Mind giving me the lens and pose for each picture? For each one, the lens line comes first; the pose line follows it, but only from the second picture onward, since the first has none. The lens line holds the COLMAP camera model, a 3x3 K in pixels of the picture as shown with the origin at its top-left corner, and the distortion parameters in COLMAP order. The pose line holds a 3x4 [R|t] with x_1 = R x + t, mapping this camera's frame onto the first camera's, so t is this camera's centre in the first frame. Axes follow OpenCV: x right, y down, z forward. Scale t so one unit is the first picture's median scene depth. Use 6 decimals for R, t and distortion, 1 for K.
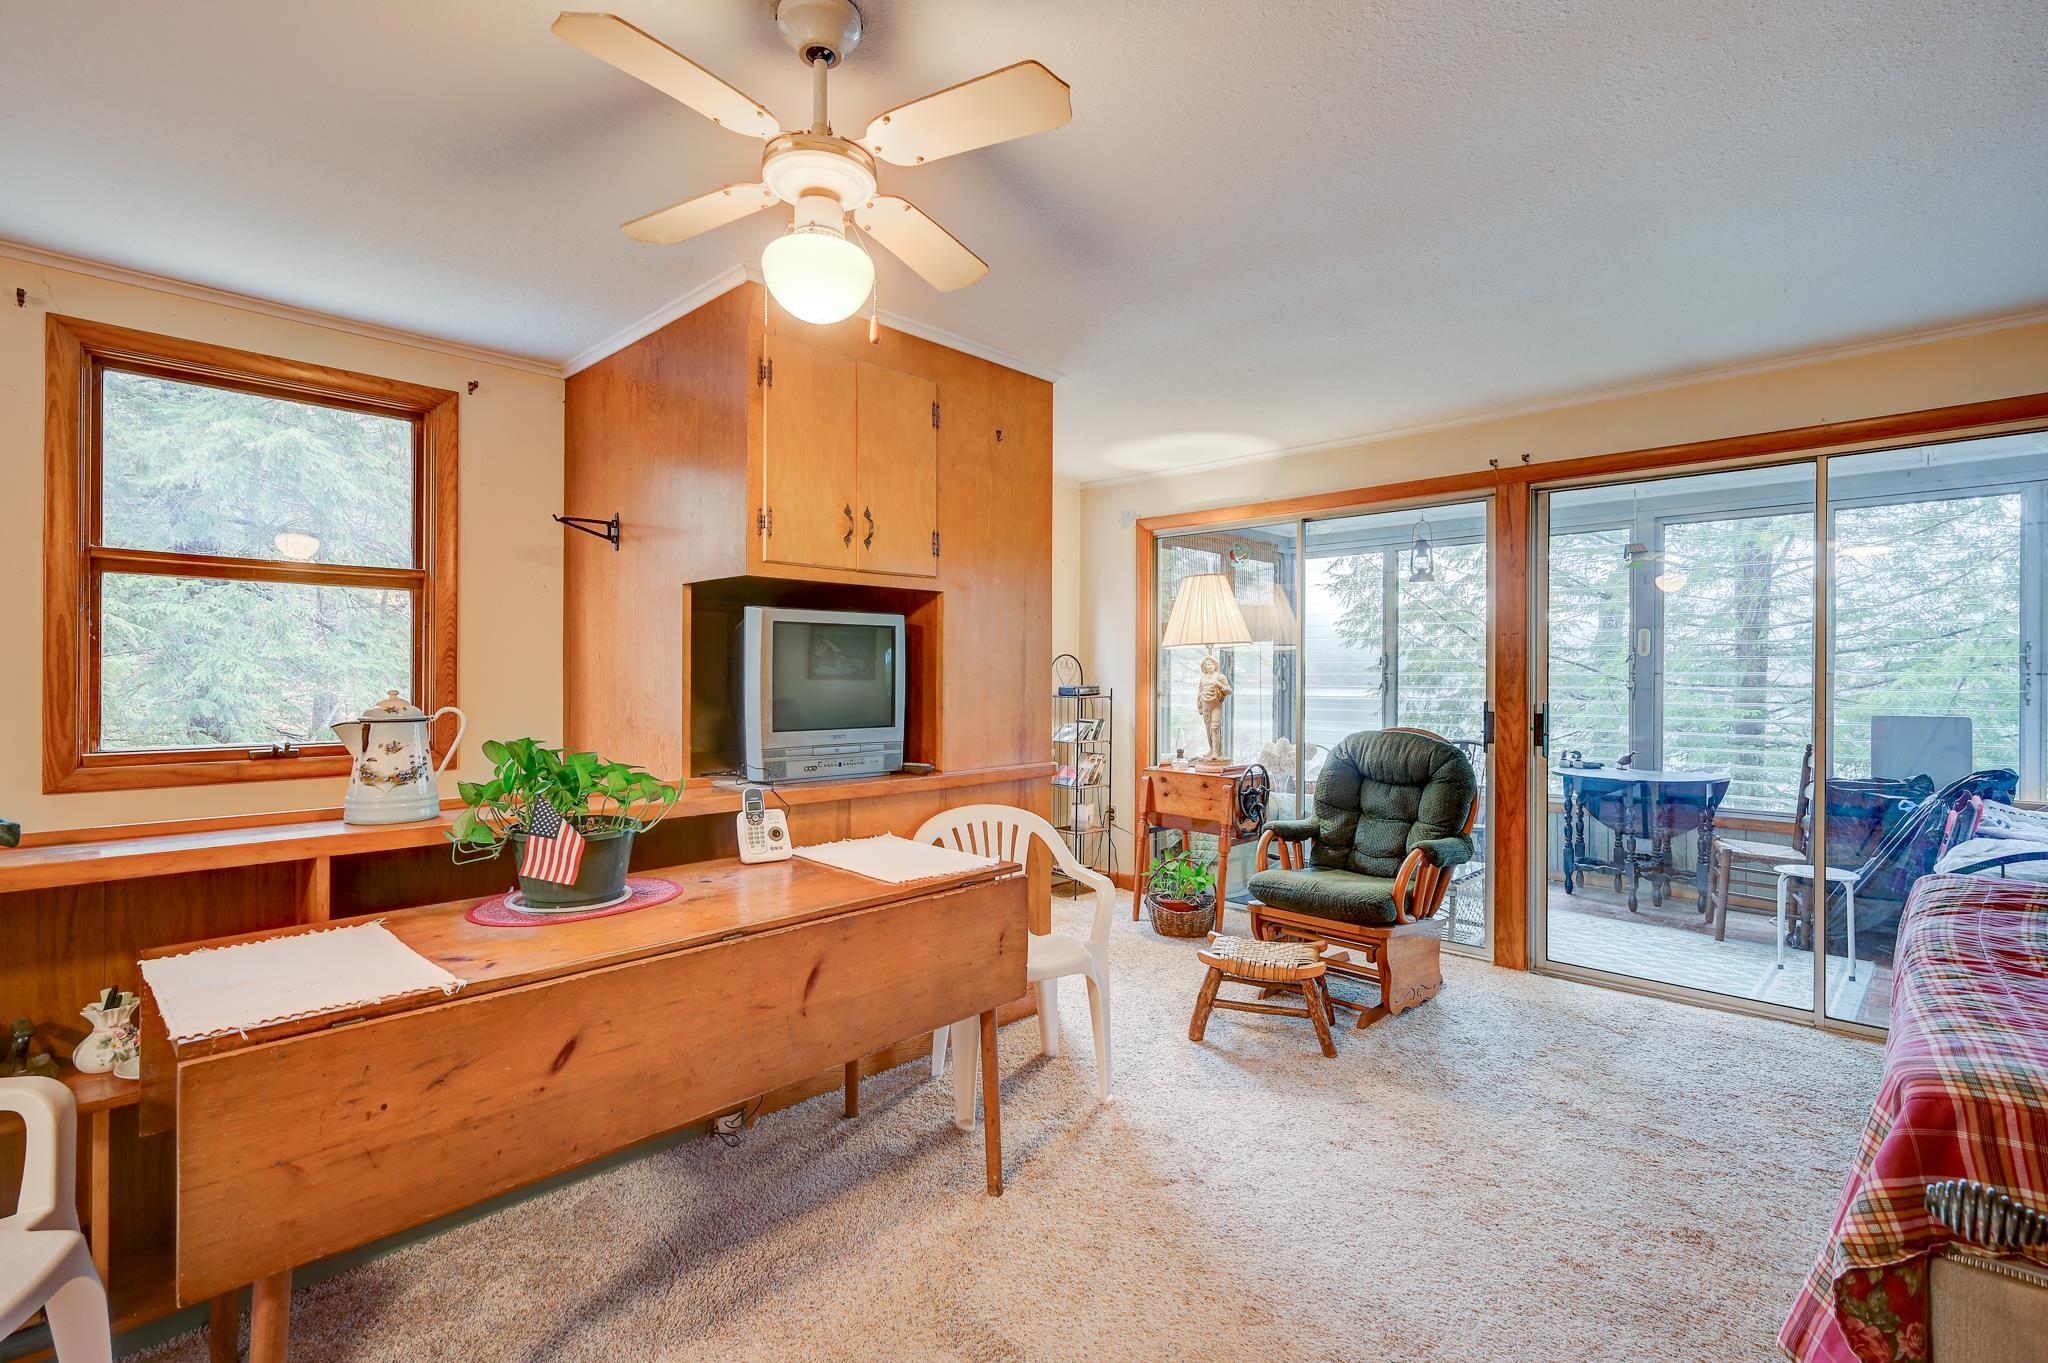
lens RADIAL K [[937.1, 0, 1027.5], [0, 937.1, 674.7], [0, 0, 1]] dist [0.000433, 0.000755]
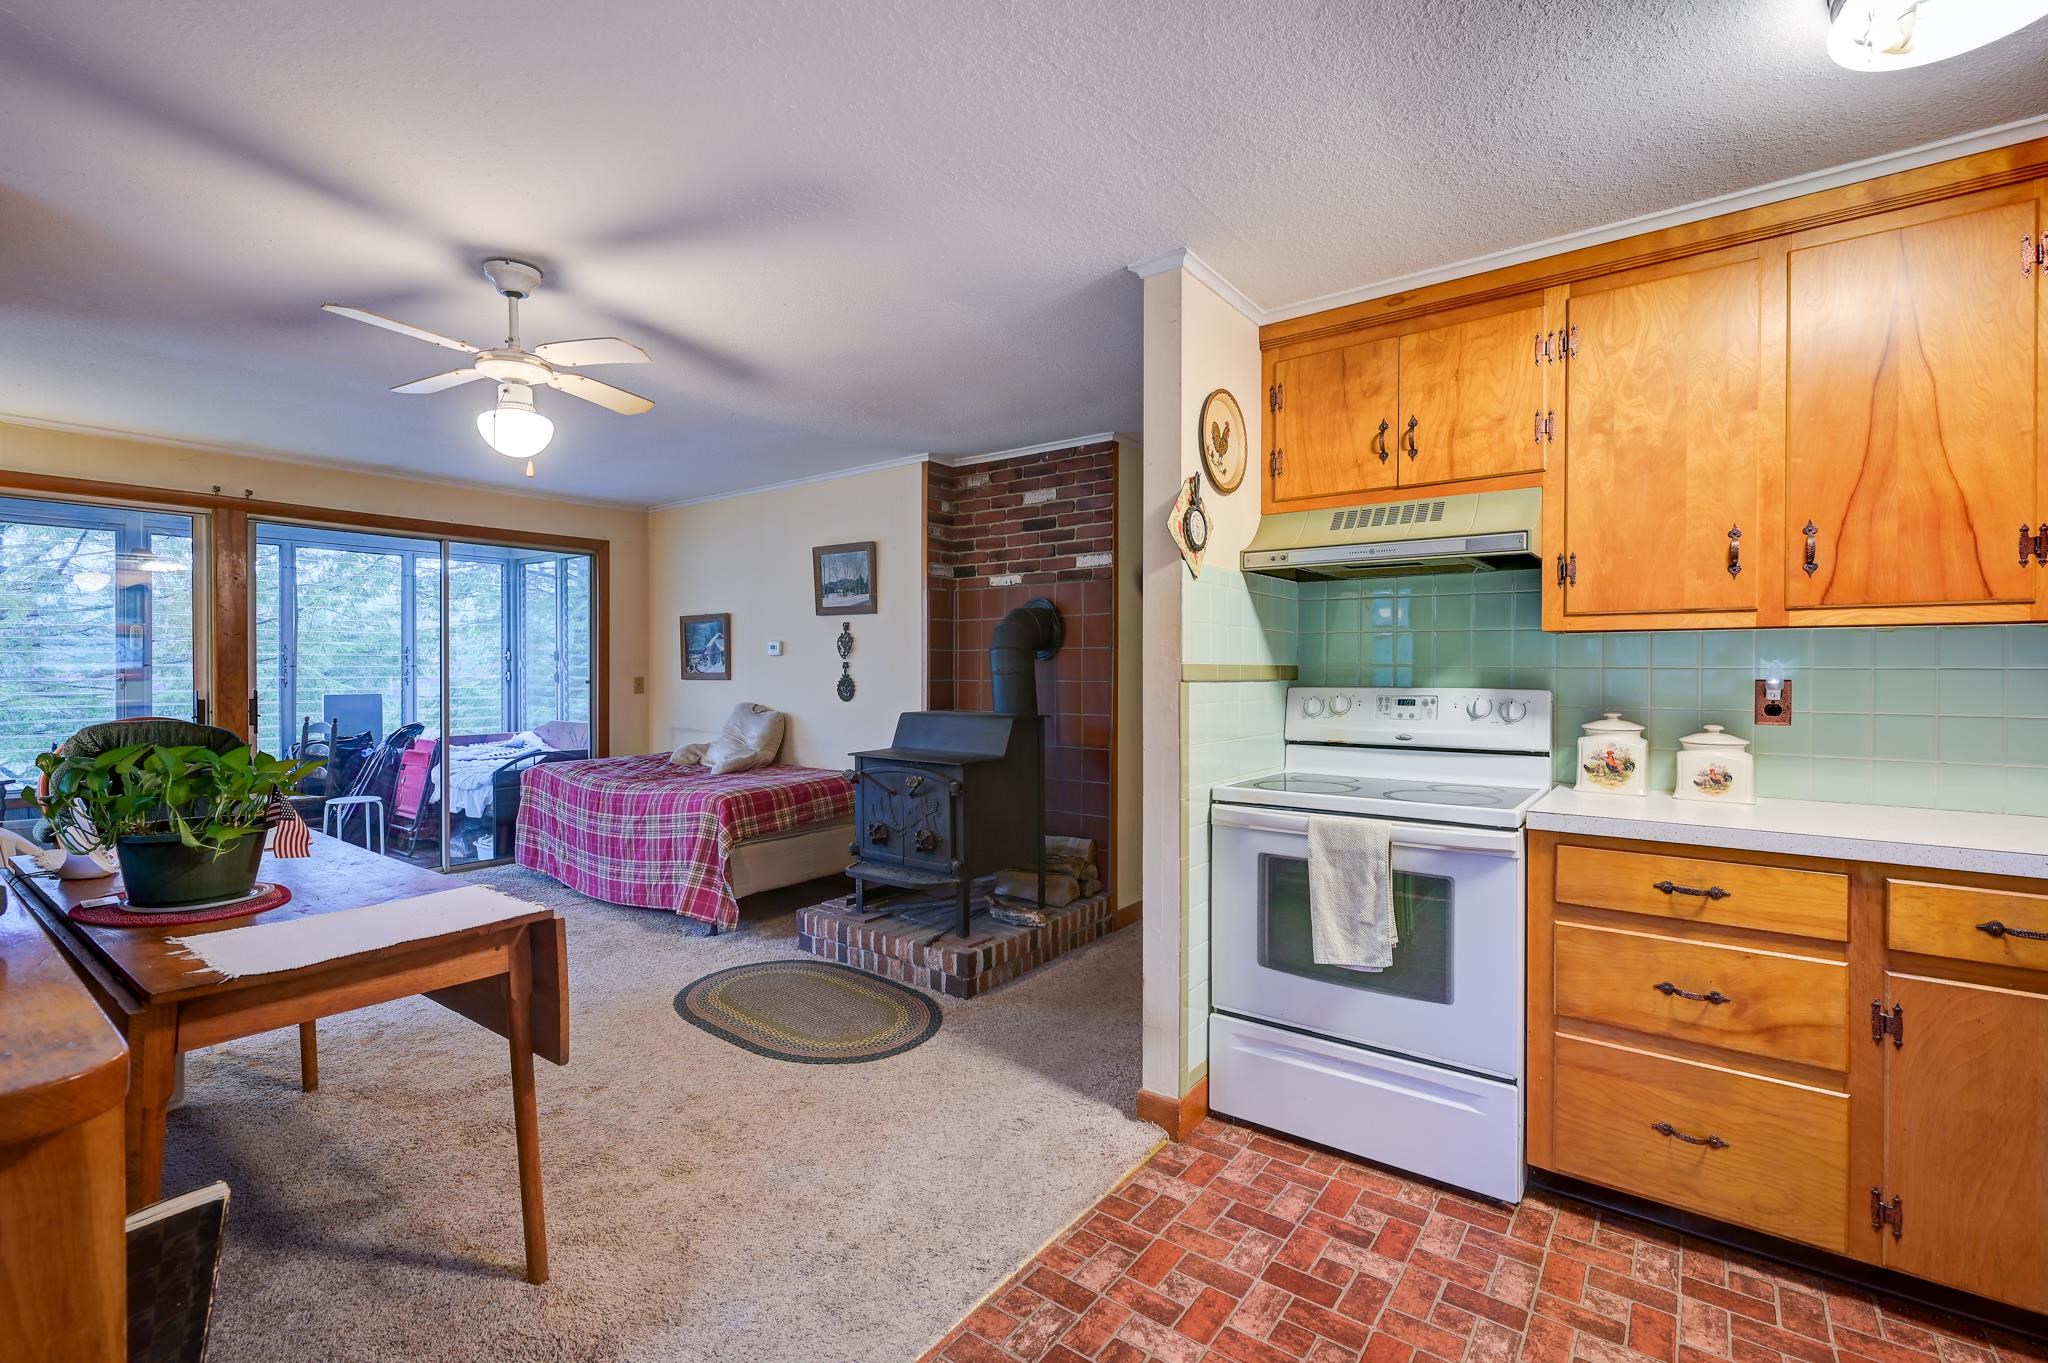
lens RADIAL K [[891.7, 0, 1028.1], [0, 891.7, 675.0], [0, 0, 1]] dist [-0.000560, 0.000703]
pose [[-0.121106, -0.010940, 0.992579, -0.924296], [-0.000818, 0.999940, 0.010922, -0.005947], [-0.992639, 0.000511, -0.121107, 0.145155]]
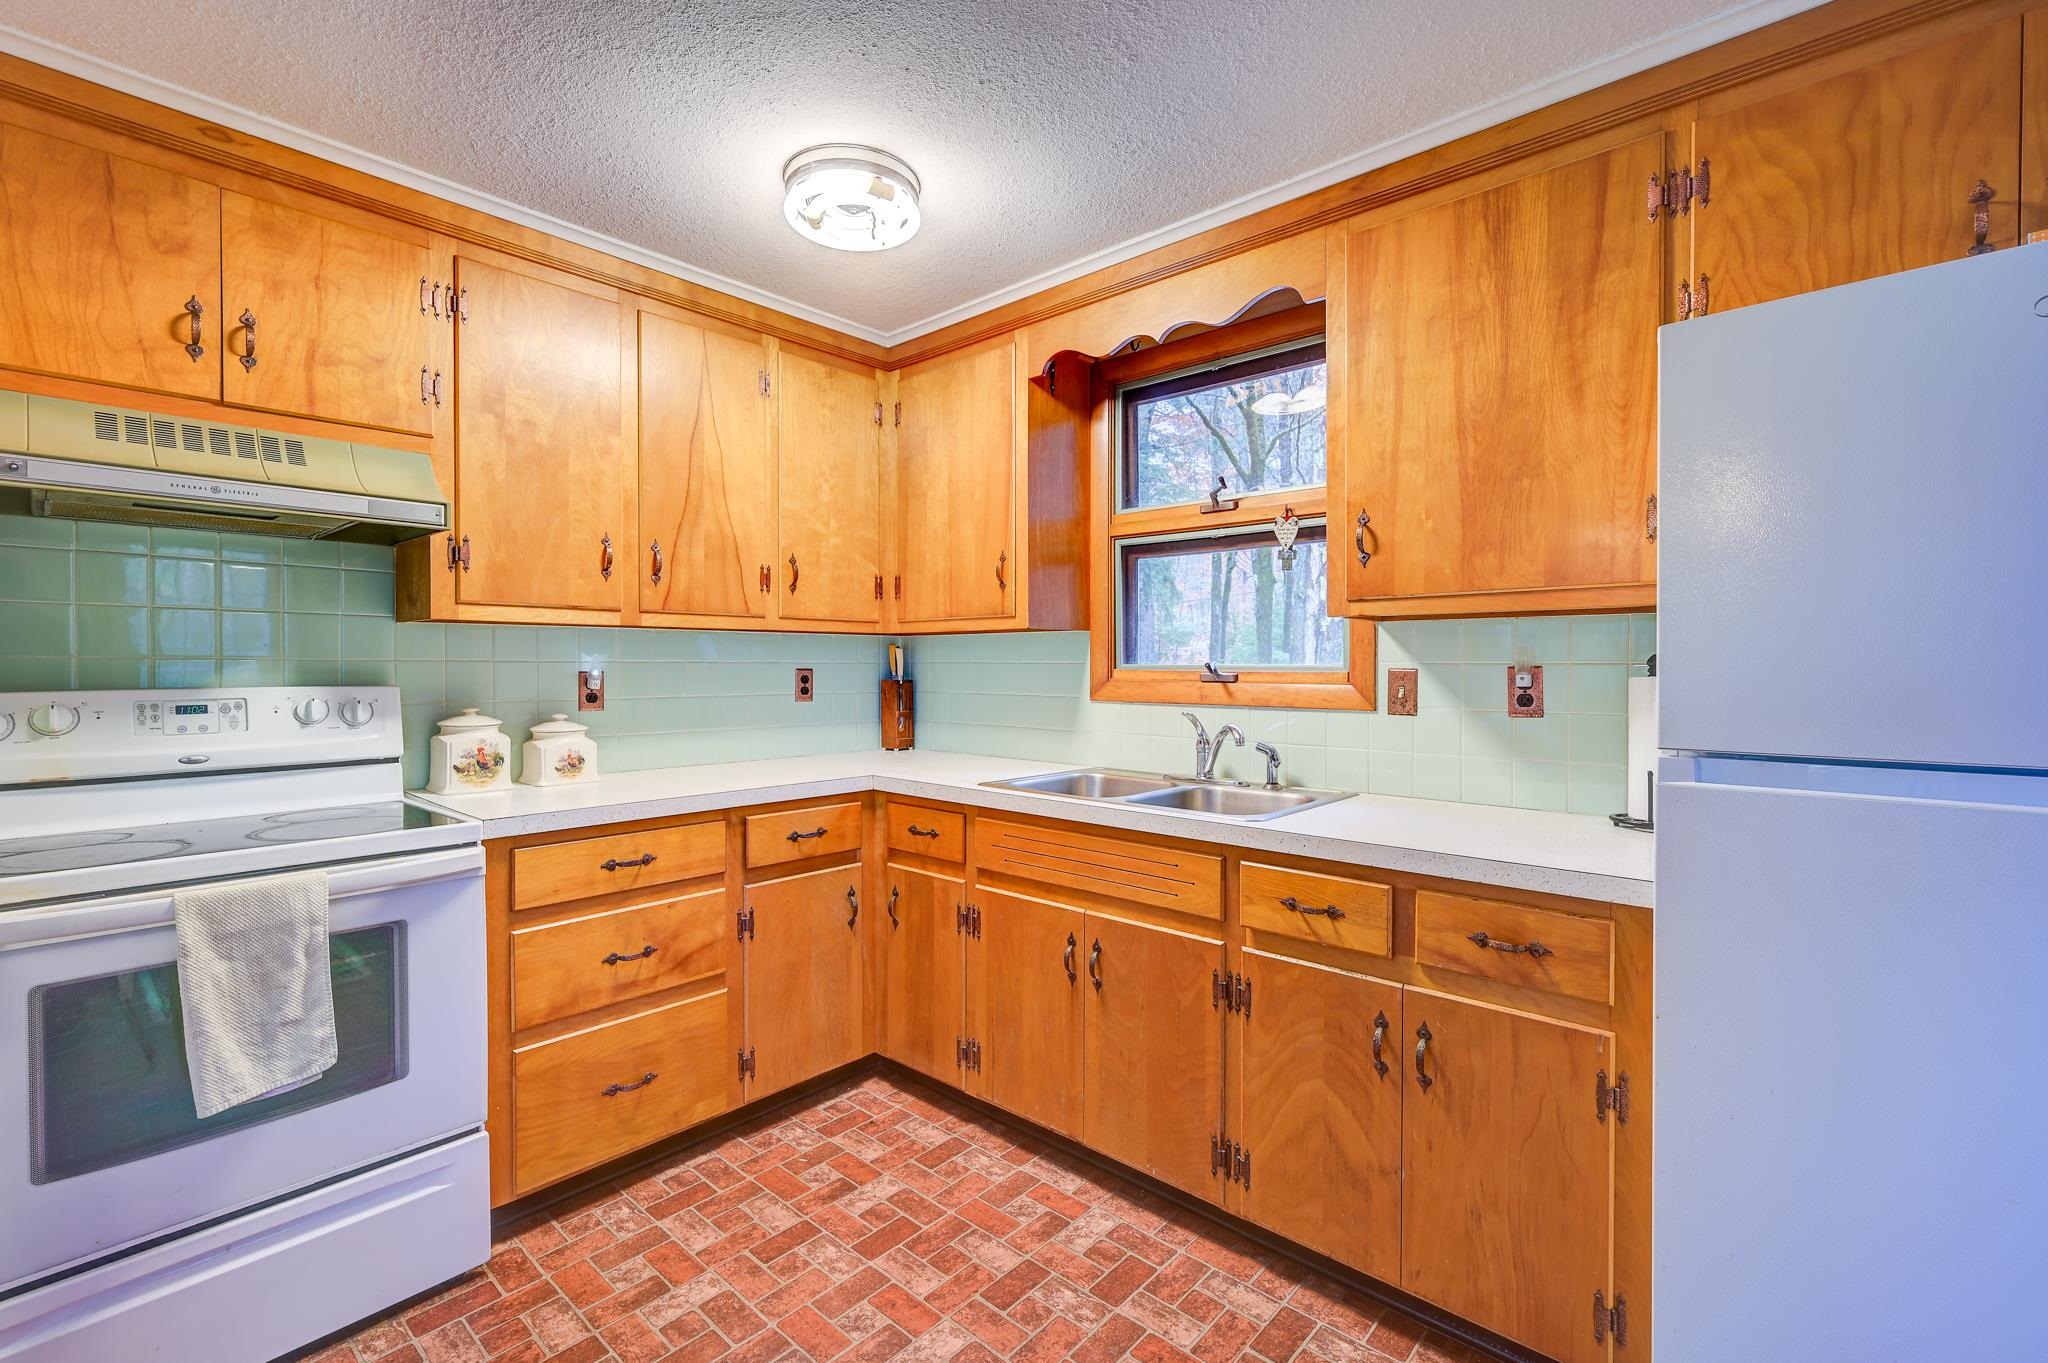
lens RADIAL K [[900.9, 0, 1027.1], [0, 900.9, 674.9], [0, 0, 1]] dist [0.000367, 0.000404]
pose [[-0.999382, -0.003479, -0.034983, -0.654351], [-0.003941, 0.999906, 0.013158, -0.003978], [0.034934, 0.013288, -0.999301, 0.307354]]
